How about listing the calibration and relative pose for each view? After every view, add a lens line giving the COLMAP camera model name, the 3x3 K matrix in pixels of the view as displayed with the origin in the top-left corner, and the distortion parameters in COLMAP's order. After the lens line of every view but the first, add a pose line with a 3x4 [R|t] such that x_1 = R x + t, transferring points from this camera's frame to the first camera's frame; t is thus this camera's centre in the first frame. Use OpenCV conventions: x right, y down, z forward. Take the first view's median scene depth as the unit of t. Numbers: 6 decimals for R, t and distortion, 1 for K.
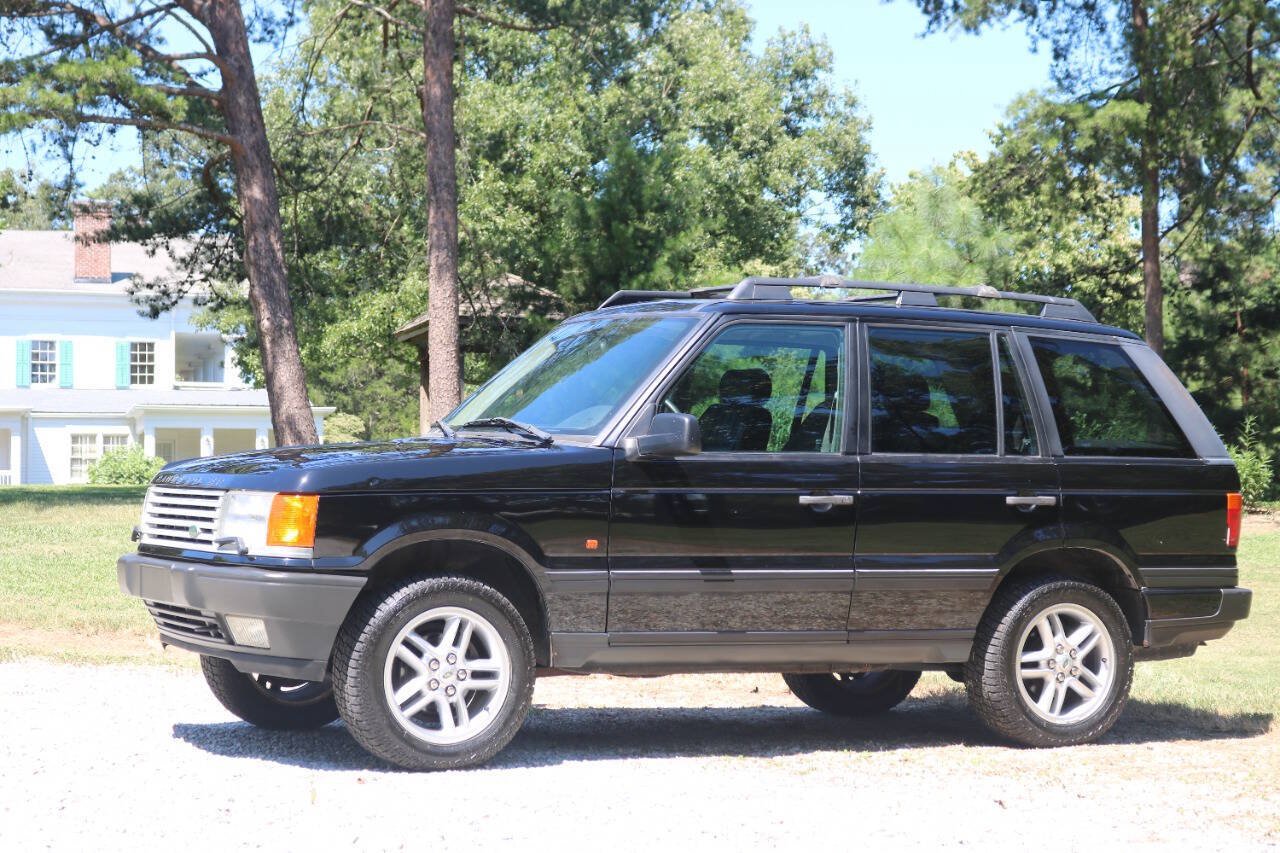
lens RADIAL K [[2710.9, 0, 640.0], [0, 2710.9, 426.5], [0, 0, 1]] dist [0.016599, 0.172662]
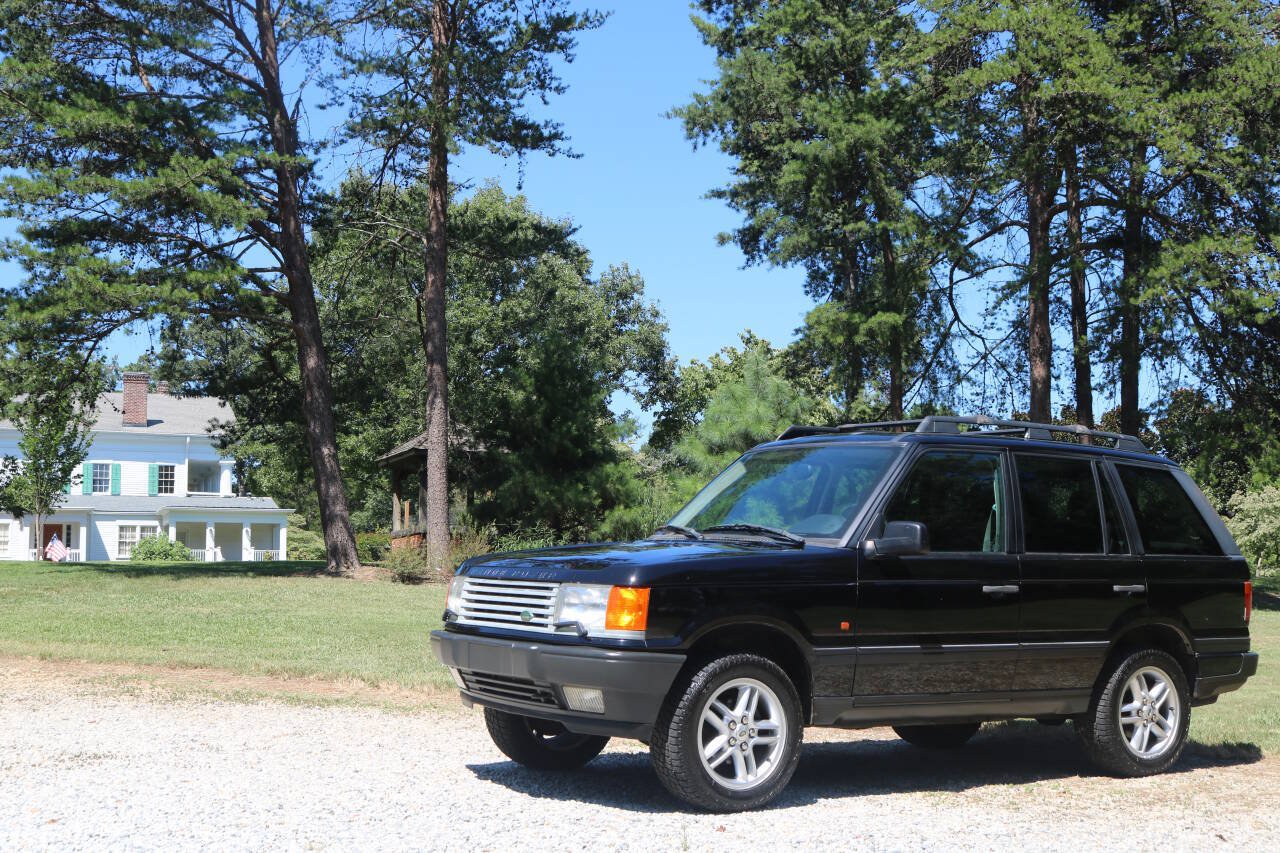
lens RADIAL K [[1707.6, 0, 640.0], [0, 1707.6, 426.5], [0, 0, 1]] dist [-0.077993, 0.119116]
pose [[0.994344, 0.010989, 0.105636, -0.069916], [-0.005043, 0.998396, -0.056394, -0.001315], [-0.106086, 0.055543, 0.992804, 0.079814]]
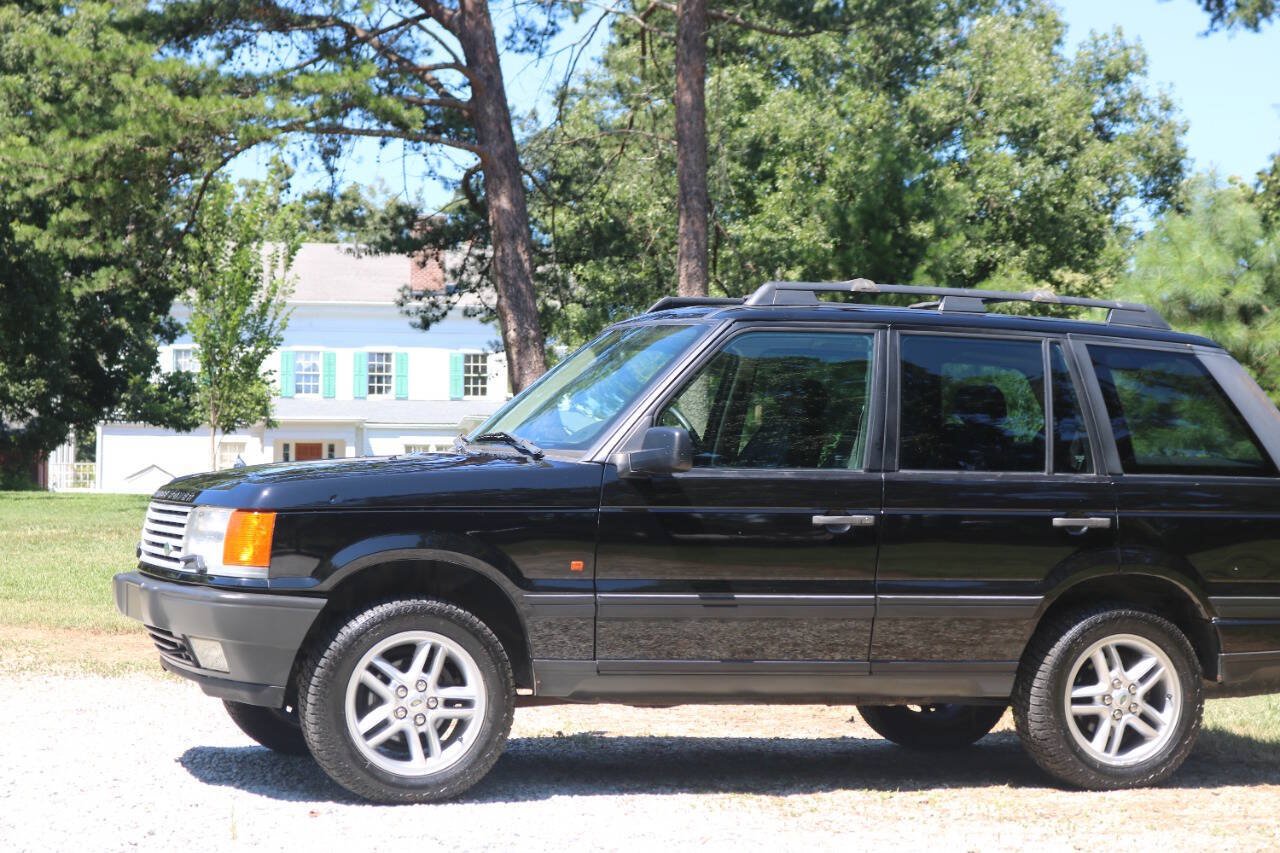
lens RADIAL K [[2710.9, 0, 640.0], [0, 2710.9, 426.5], [0, 0, 1]] dist [0.016599, 0.172662]
pose [[0.990927, 0.002661, -0.134377, 0.046492], [-0.003240, 0.999986, -0.004088, -0.000421], [0.134364, 0.004487, 0.990922, 0.025260]]
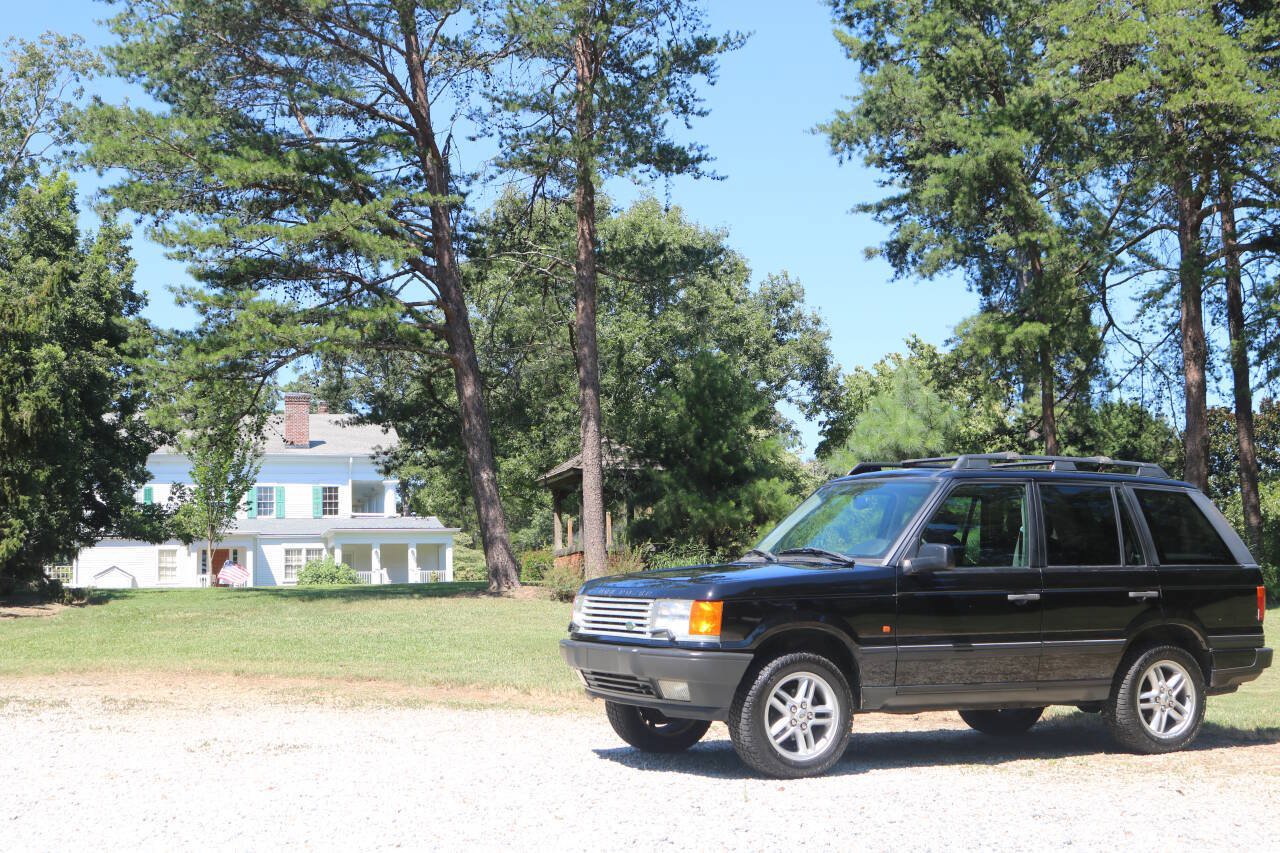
lens RADIAL K [[1812.6, 0, 640.0], [0, 1812.6, 426.5], [0, 0, 1]] dist [-0.061429, 0.113021]
pose [[0.999841, -0.017020, 0.005330, -0.057971], [0.017309, 0.998051, -0.059959, -0.004584], [-0.004300, 0.060042, 0.998187, -0.014717]]
